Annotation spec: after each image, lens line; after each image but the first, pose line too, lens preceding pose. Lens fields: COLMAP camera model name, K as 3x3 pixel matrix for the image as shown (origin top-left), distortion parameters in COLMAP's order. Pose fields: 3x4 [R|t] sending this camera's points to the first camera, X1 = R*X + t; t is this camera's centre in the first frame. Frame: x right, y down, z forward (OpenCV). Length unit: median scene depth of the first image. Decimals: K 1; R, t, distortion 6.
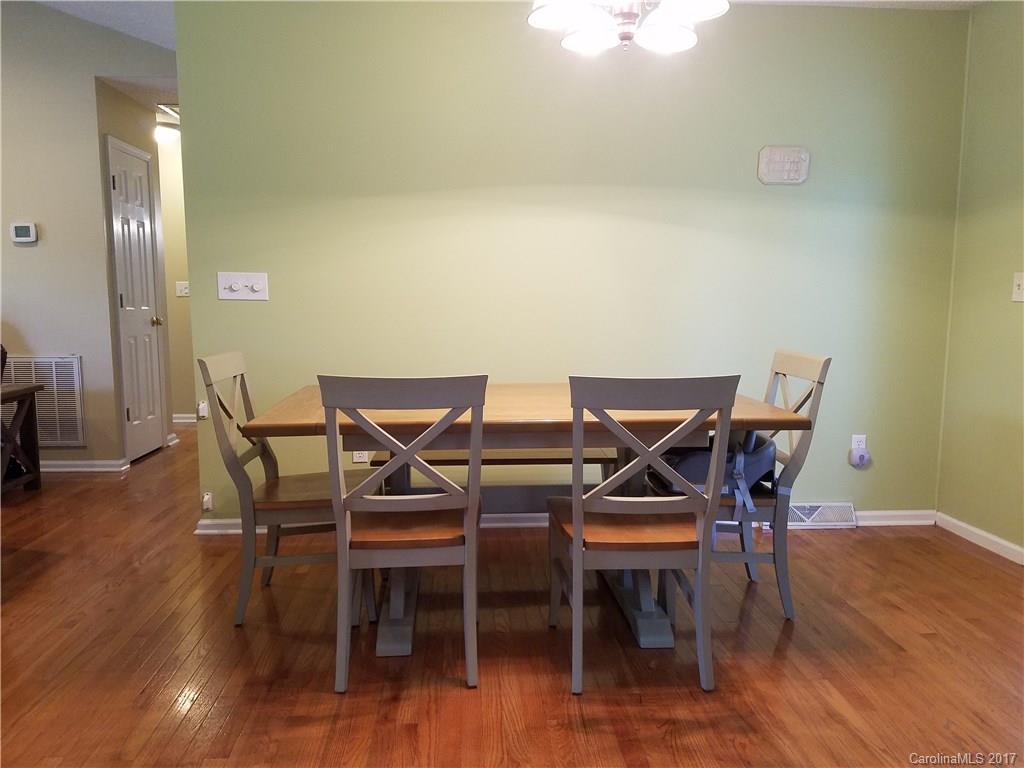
lens RADIAL K [[798.0, 0, 512.0], [0, 798.0, 384.0], [0, 0, 1]] dist [0.127689, -0.166749]
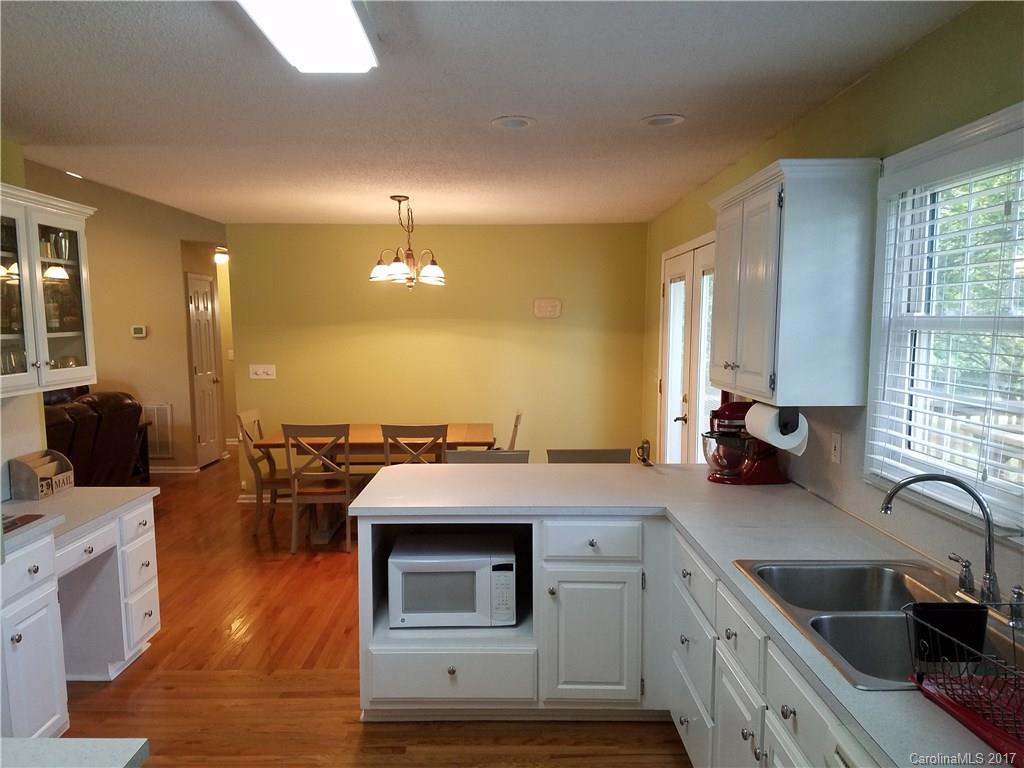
lens RADIAL K [[796.3, 0, 507.9], [0, 796.3, 411.4], [0, 0, 1]] dist [0.257176, -0.433705]
pose [[0.997909, 0.003614, -0.064528, 0.368662], [-0.003499, 0.999992, 0.001904, -0.033773], [0.064535, -0.001674, 0.997914, -0.873126]]
